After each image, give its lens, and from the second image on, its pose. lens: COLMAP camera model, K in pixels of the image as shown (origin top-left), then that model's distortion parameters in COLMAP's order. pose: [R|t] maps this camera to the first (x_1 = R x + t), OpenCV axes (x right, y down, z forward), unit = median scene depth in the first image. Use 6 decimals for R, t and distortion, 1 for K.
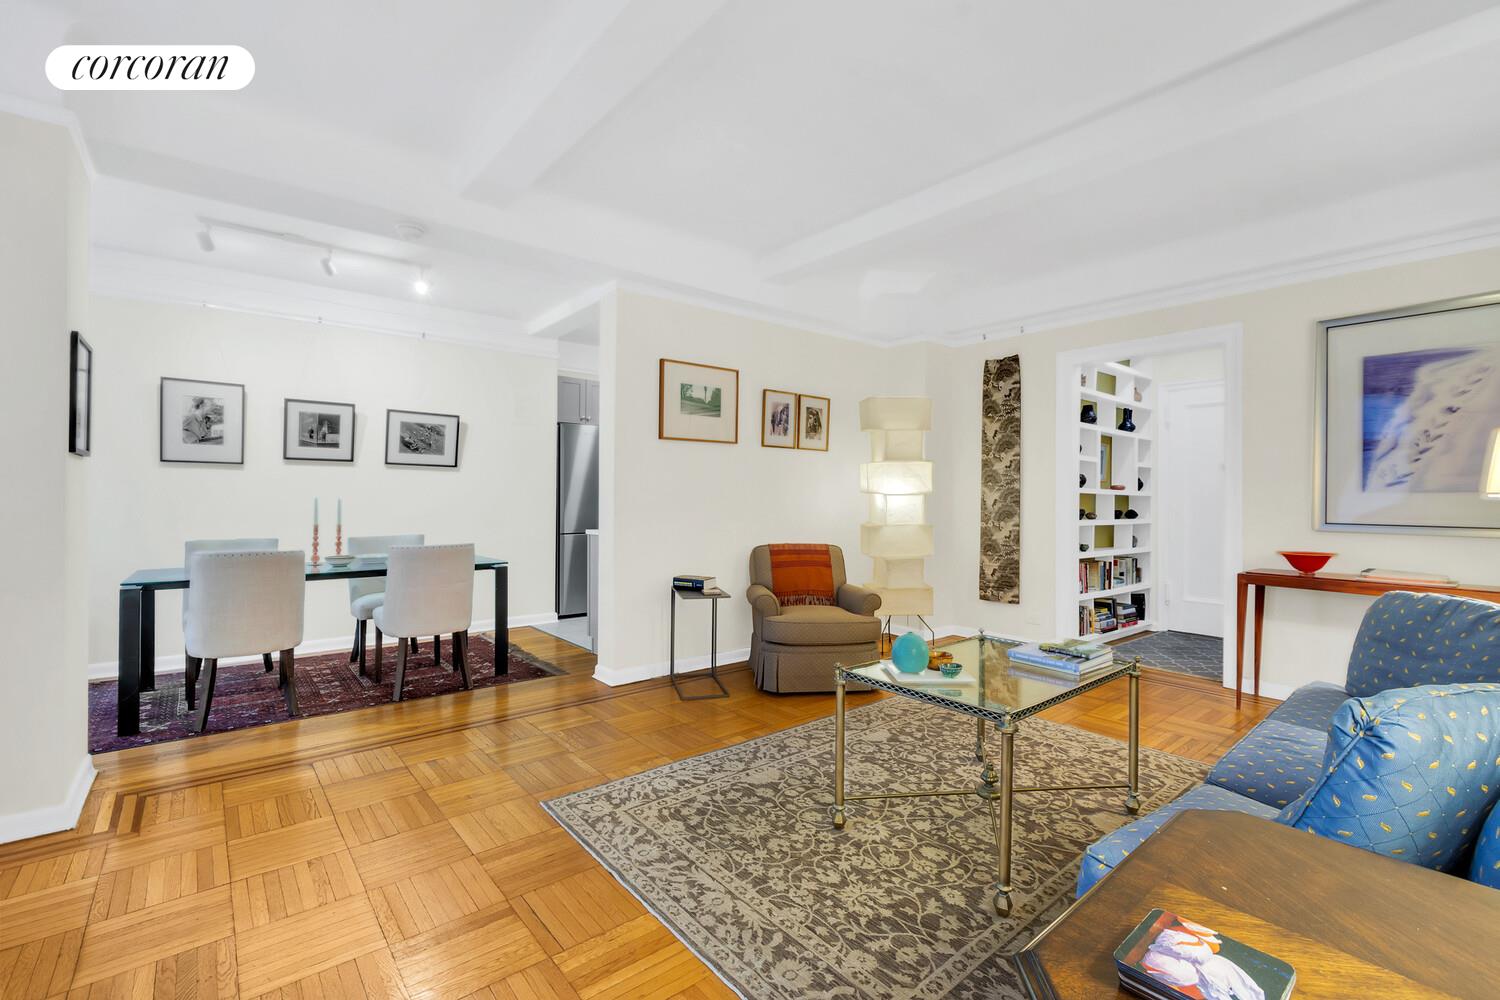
lens RADIAL K [[653.1, 0, 754.2], [0, 653.1, 494.2], [0, 0, 1]] dist [0.000358, -0.001804]
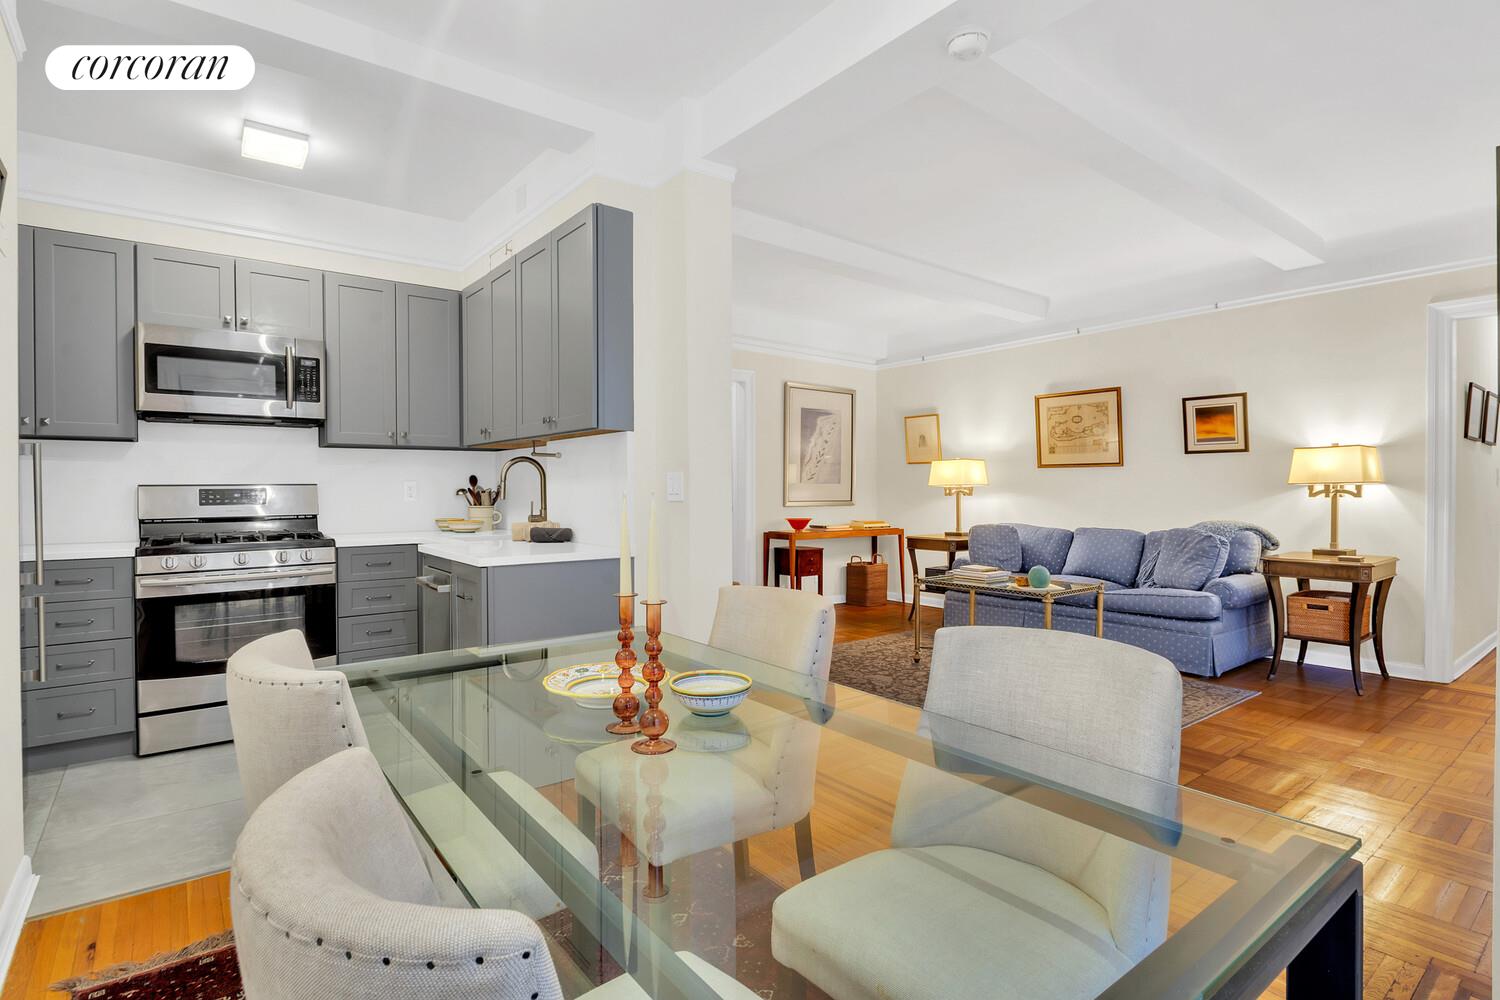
lens RADIAL K [[735.9, 0, 756.7], [0, 735.9, 494.3], [0, 0, 1]] dist [0.001881, -0.005942]
pose [[0.027422, -0.014351, 0.999521, -1.414134], [-0.001650, 0.999895, 0.014402, -0.001239], [-0.999623, -0.002044, 0.027396, 1.389118]]
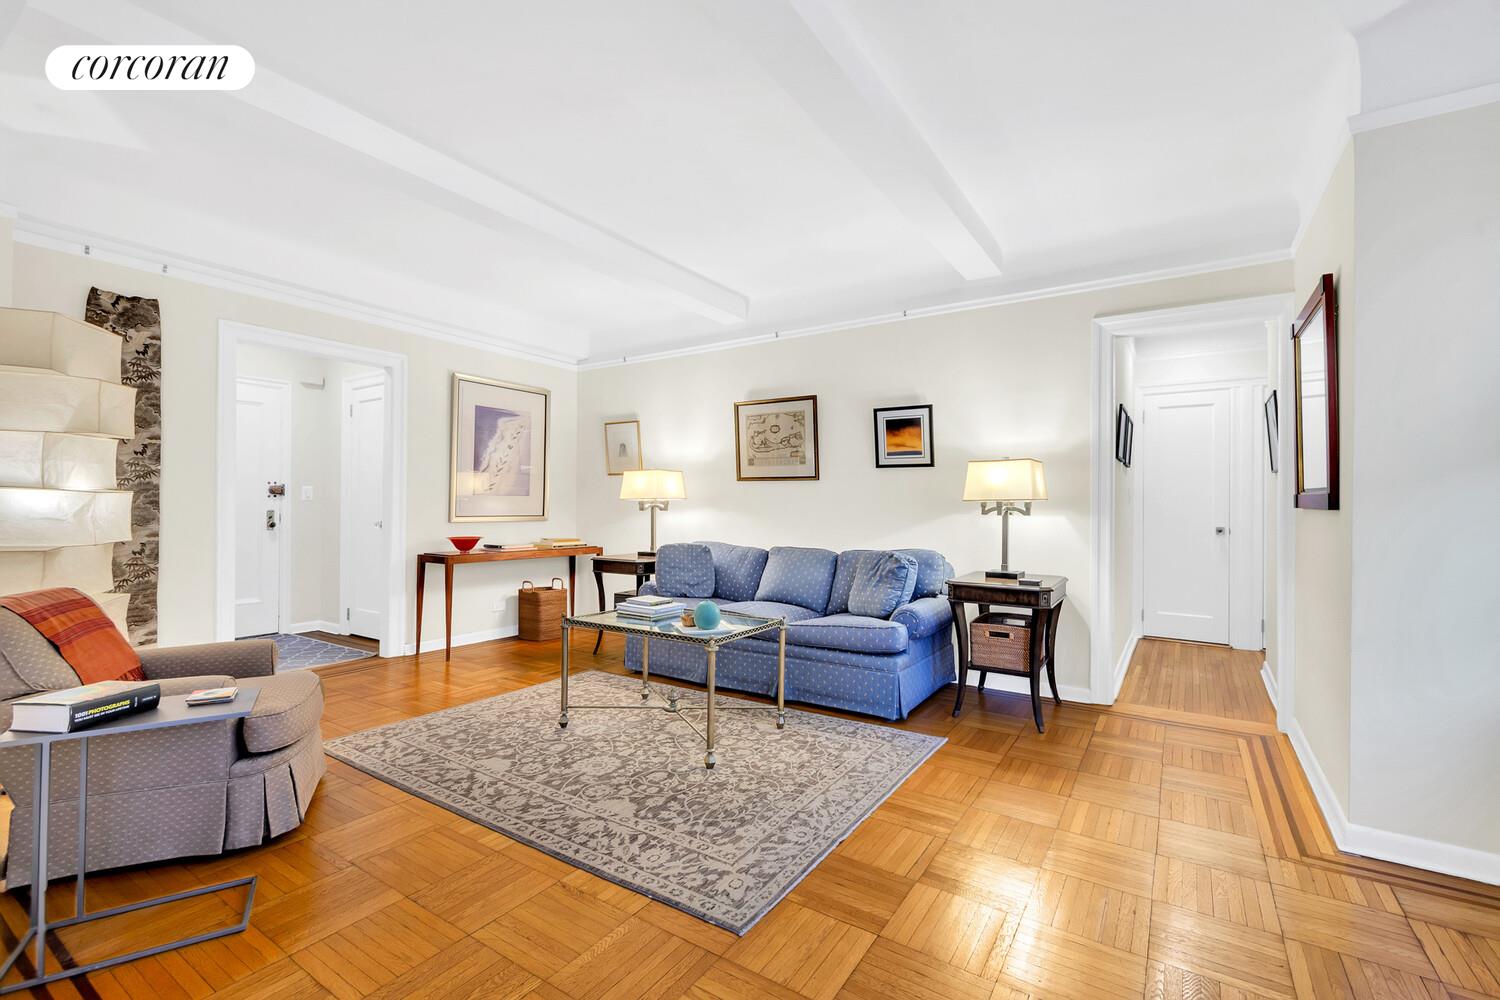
lens RADIAL K [[653.1, 0, 754.5], [0, 653.1, 494.9], [0, 0, 1]] dist [0.000358, -0.001804]
pose [[-0.291934, 0.003636, 0.956432, -0.900725], [-0.012222, 0.999897, -0.007532, 0.001576], [-0.956360, -0.013888, -0.291859, 1.071034]]
